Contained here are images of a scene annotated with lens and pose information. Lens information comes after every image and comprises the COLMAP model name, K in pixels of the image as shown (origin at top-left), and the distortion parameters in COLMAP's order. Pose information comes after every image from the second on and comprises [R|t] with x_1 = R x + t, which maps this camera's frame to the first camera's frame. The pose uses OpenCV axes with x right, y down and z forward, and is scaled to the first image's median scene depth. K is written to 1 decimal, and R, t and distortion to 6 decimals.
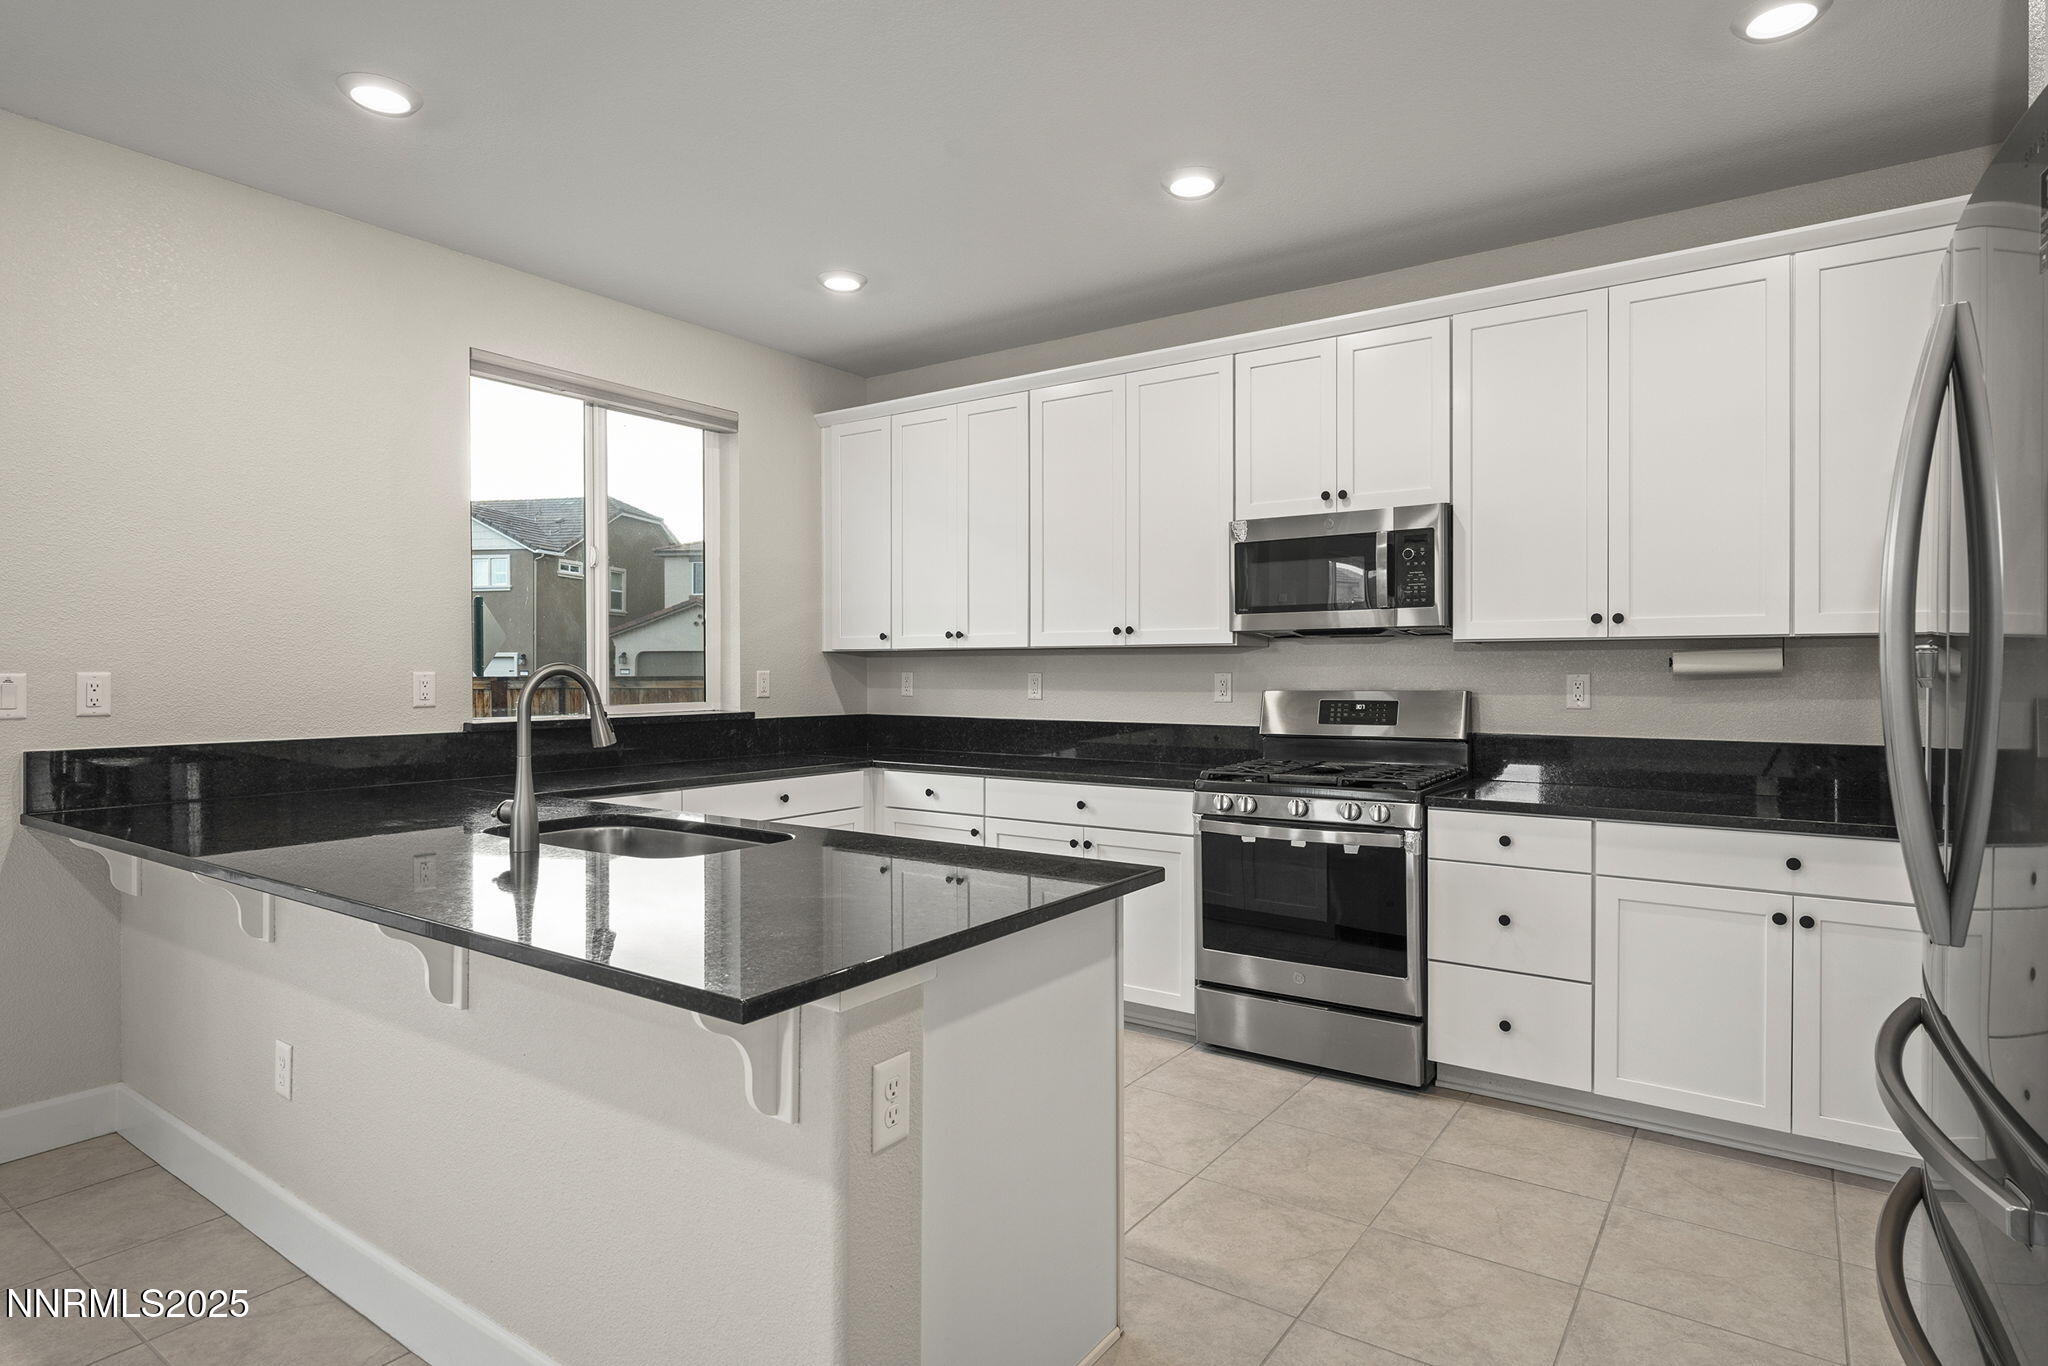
lens RADIAL K [[1099.5, 0, 1028.4], [0, 1099.5, 670.3], [0, 0, 1]] dist [-0.003323, -0.000738]
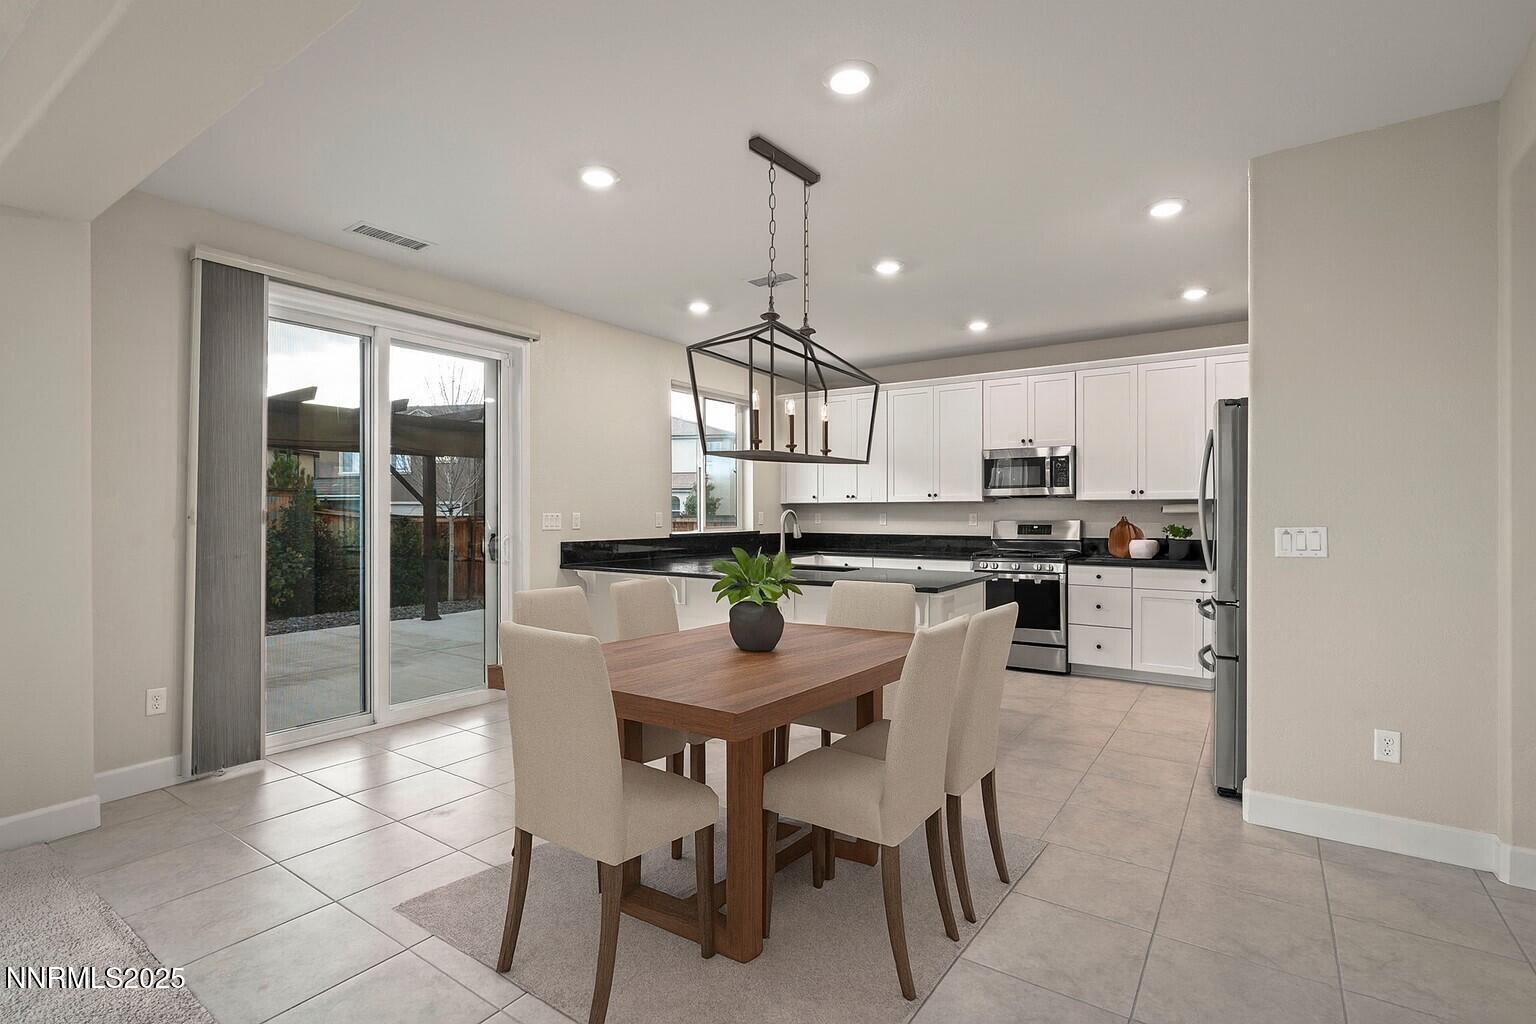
lens RADIAL K [[705.5, 0, 769.6], [0, 705.5, 512.8], [0, 0, 1]] dist [-0.001949, 0.000996]
pose [[0.999980, 0.000920, 0.006191, -0.326497], [-0.000906, 0.999997, -0.002242, 0.006250], [-0.006193, 0.002236, 0.999978, -0.613017]]
